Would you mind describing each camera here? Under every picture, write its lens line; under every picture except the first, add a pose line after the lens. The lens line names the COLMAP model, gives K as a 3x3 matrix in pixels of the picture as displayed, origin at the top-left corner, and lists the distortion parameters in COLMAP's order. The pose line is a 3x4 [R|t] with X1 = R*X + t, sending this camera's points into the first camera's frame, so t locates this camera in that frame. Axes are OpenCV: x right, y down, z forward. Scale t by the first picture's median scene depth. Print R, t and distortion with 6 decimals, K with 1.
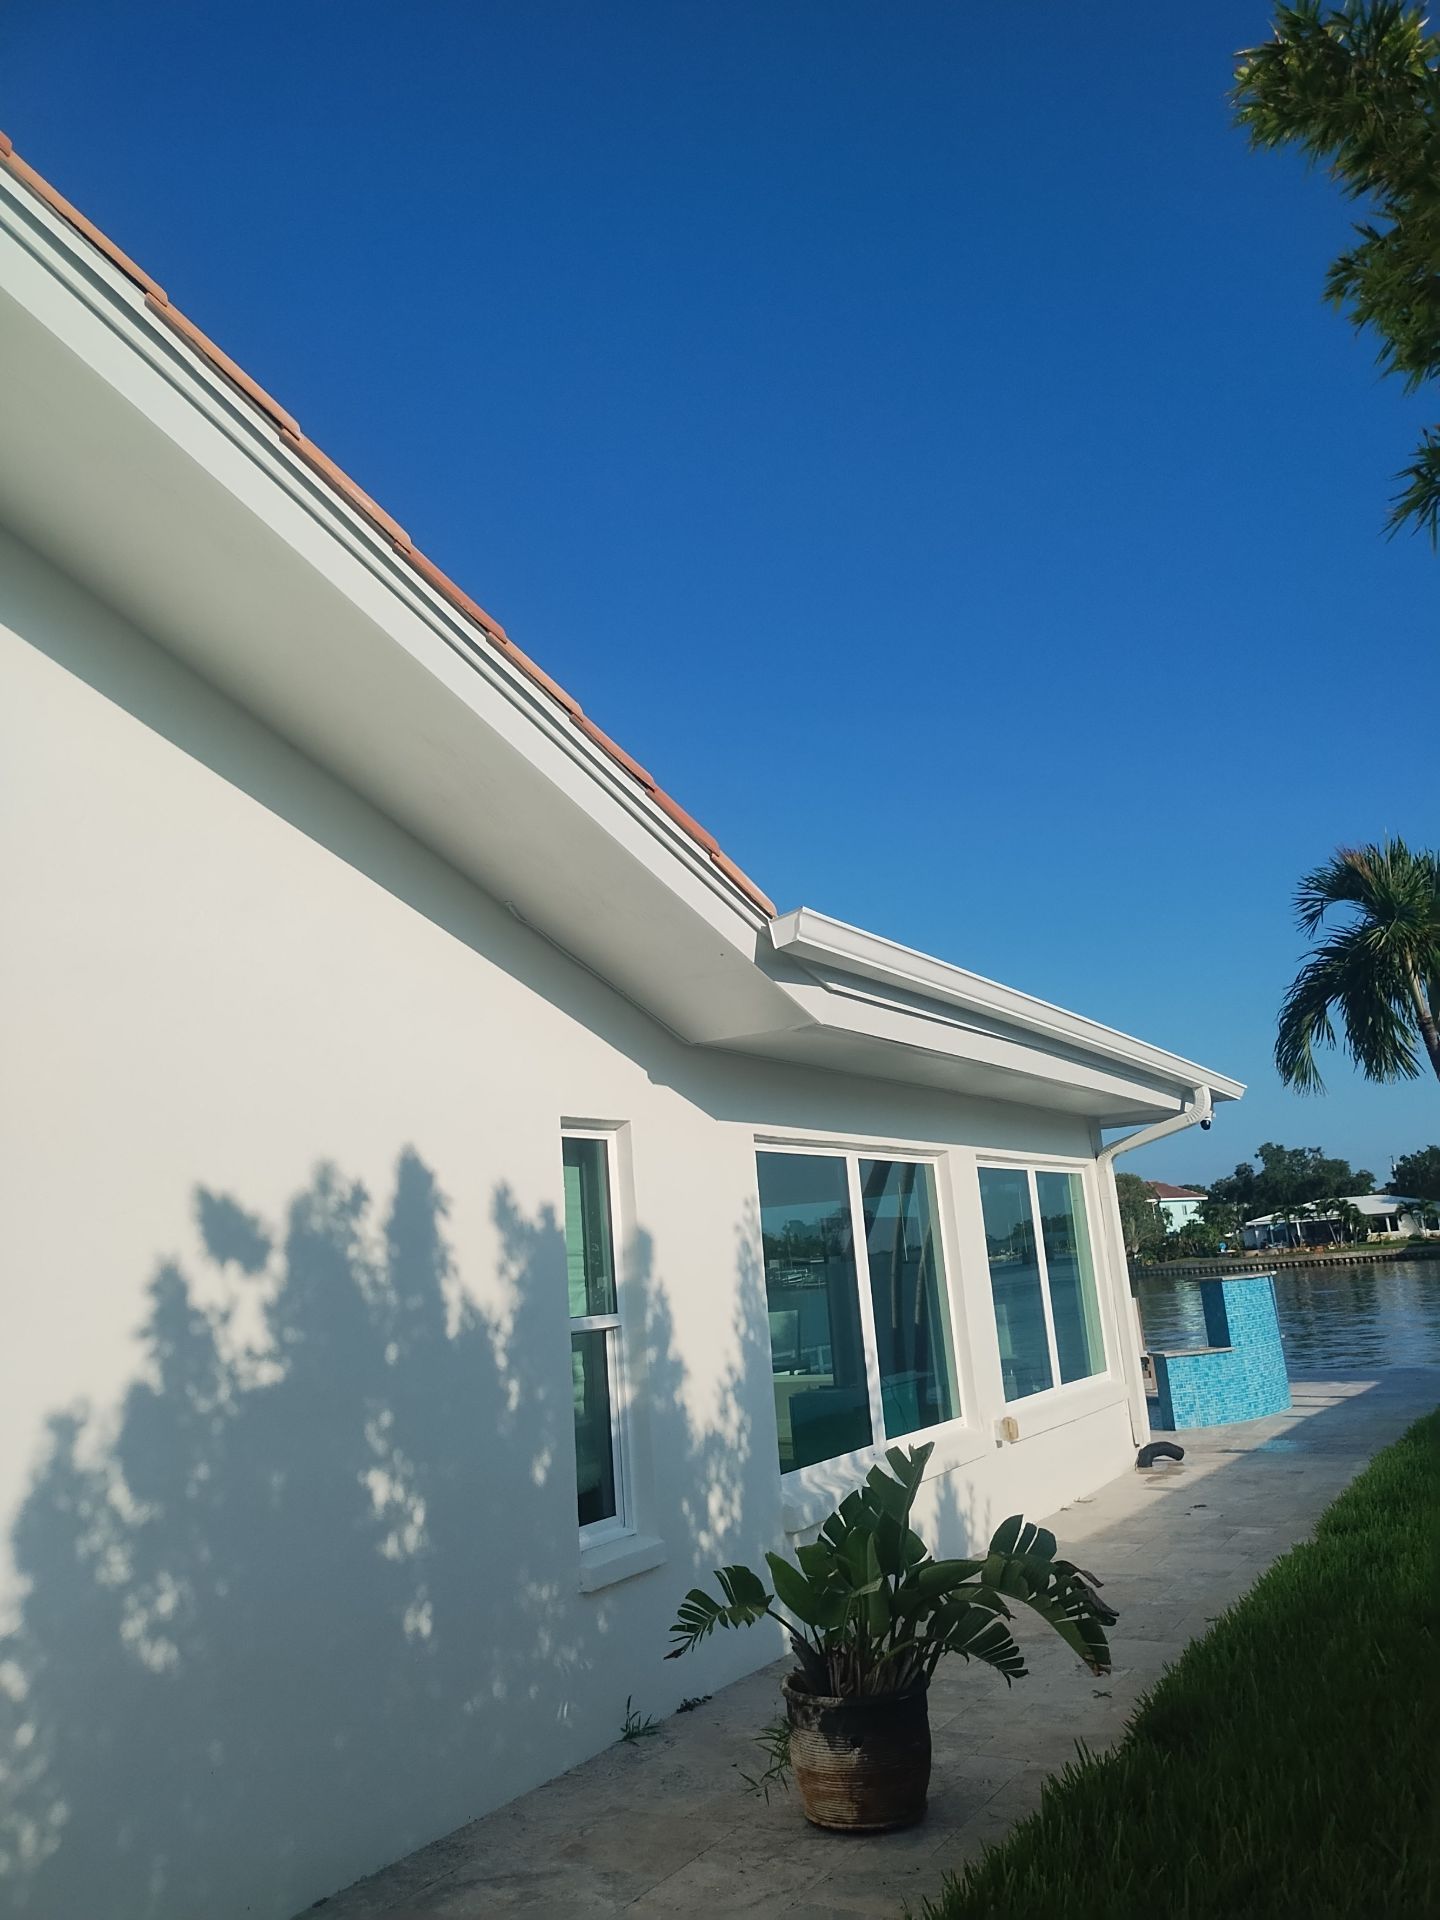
lens RADIAL K [[1437.9, 0, 720.0], [0, 1437.9, 960.0], [0, 0, 1]] dist [0.055496, -0.008955]
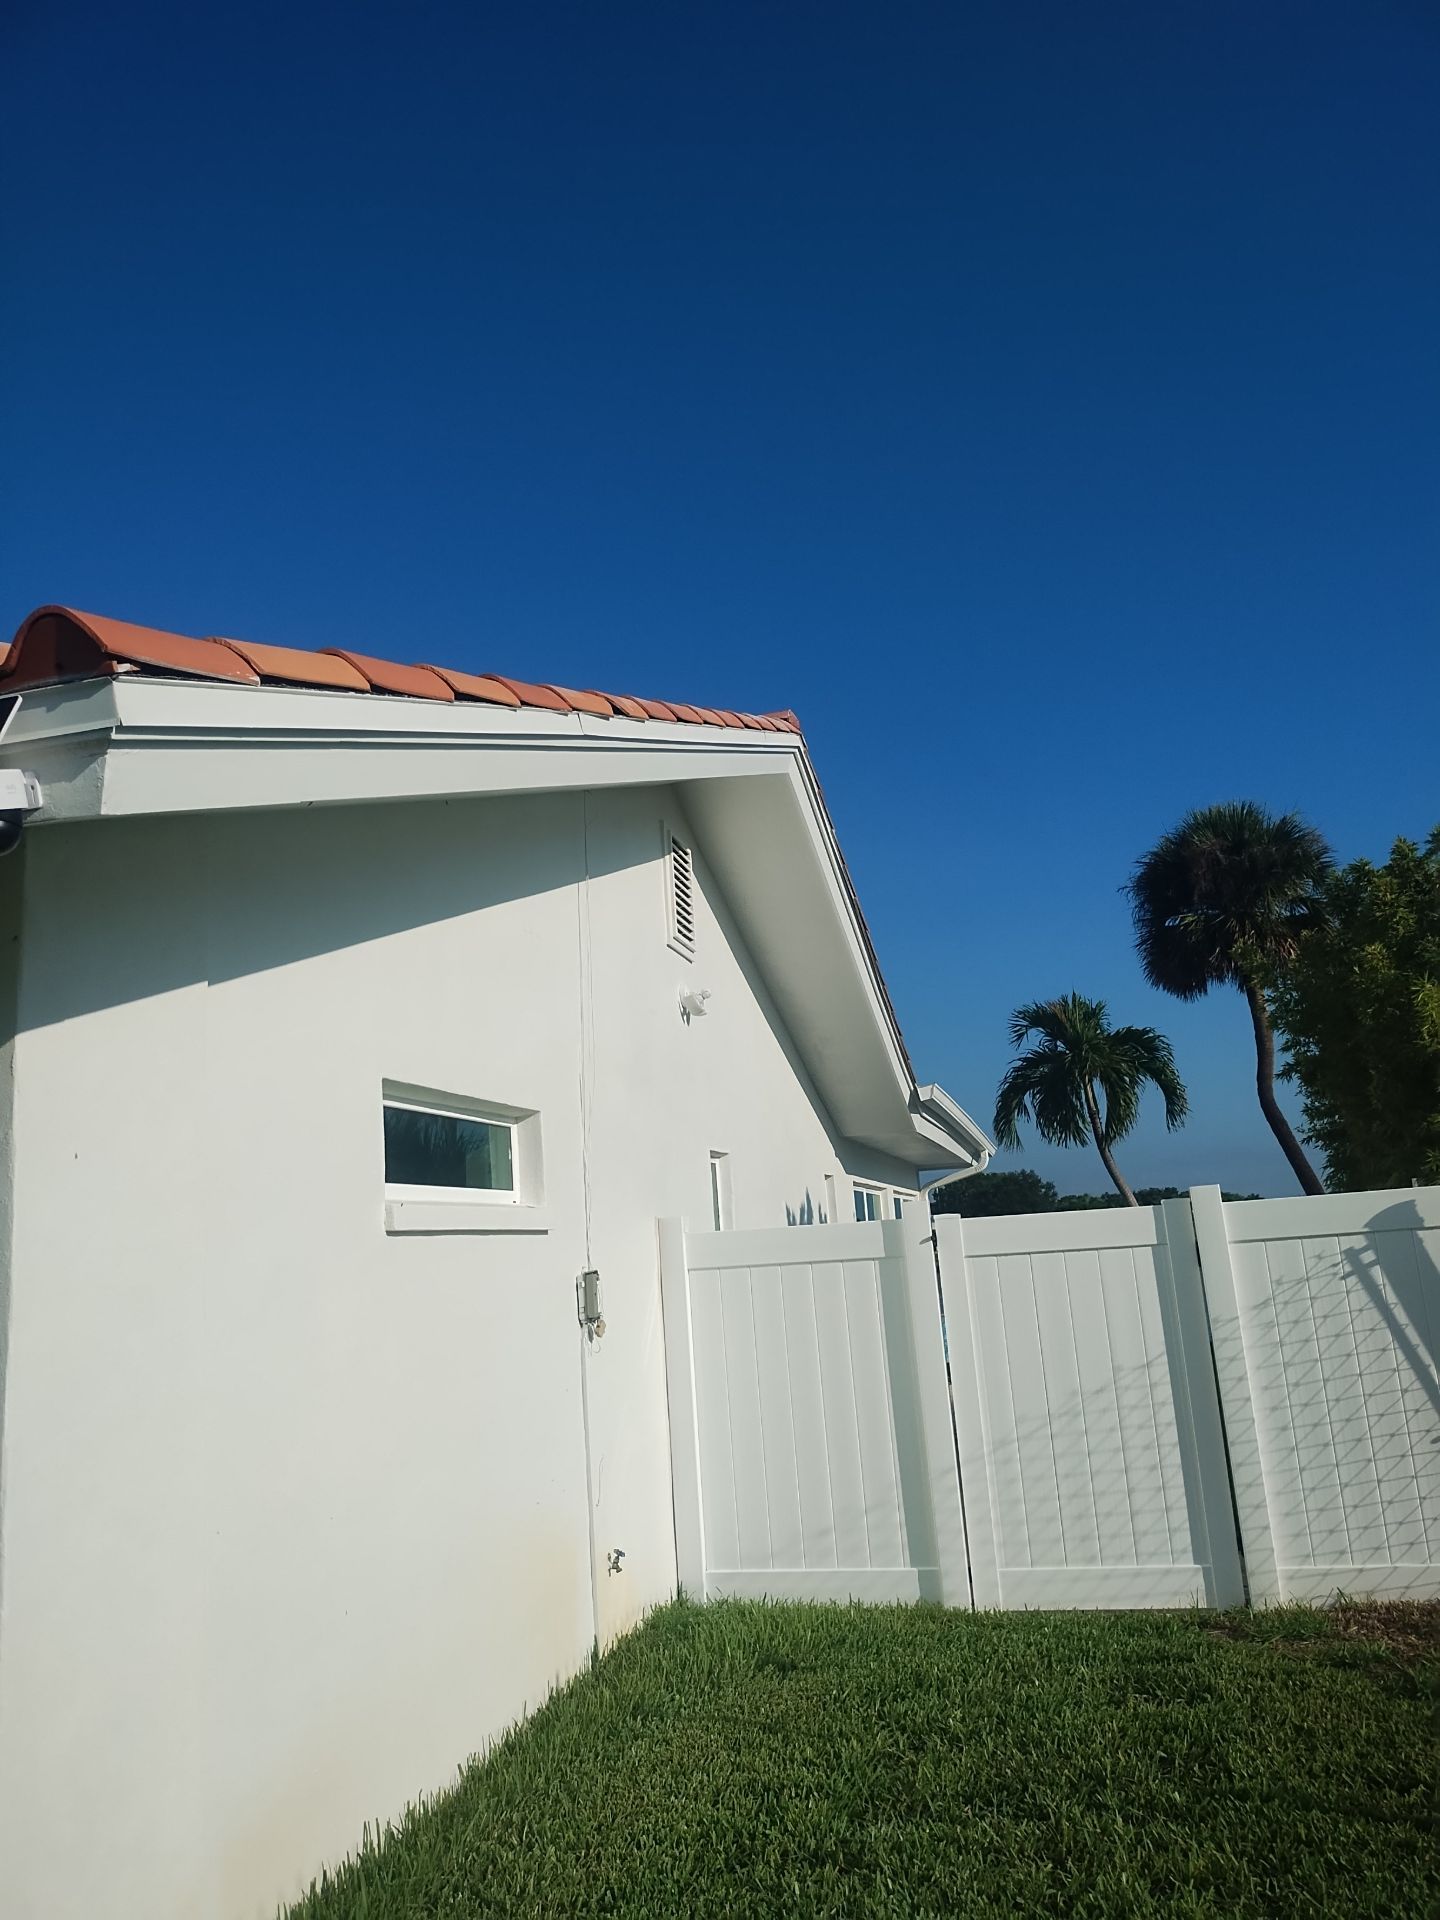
lens RADIAL K [[1437.9, 0, 720.0], [0, 1437.9, 960.0], [0, 0, 1]] dist [0.055496, -0.008955]
pose [[0.951988, 0.100470, 0.289181, -0.358110], [-0.102401, 0.994707, -0.008485, -0.067884], [-0.288503, -0.021534, 0.957237, -0.383412]]
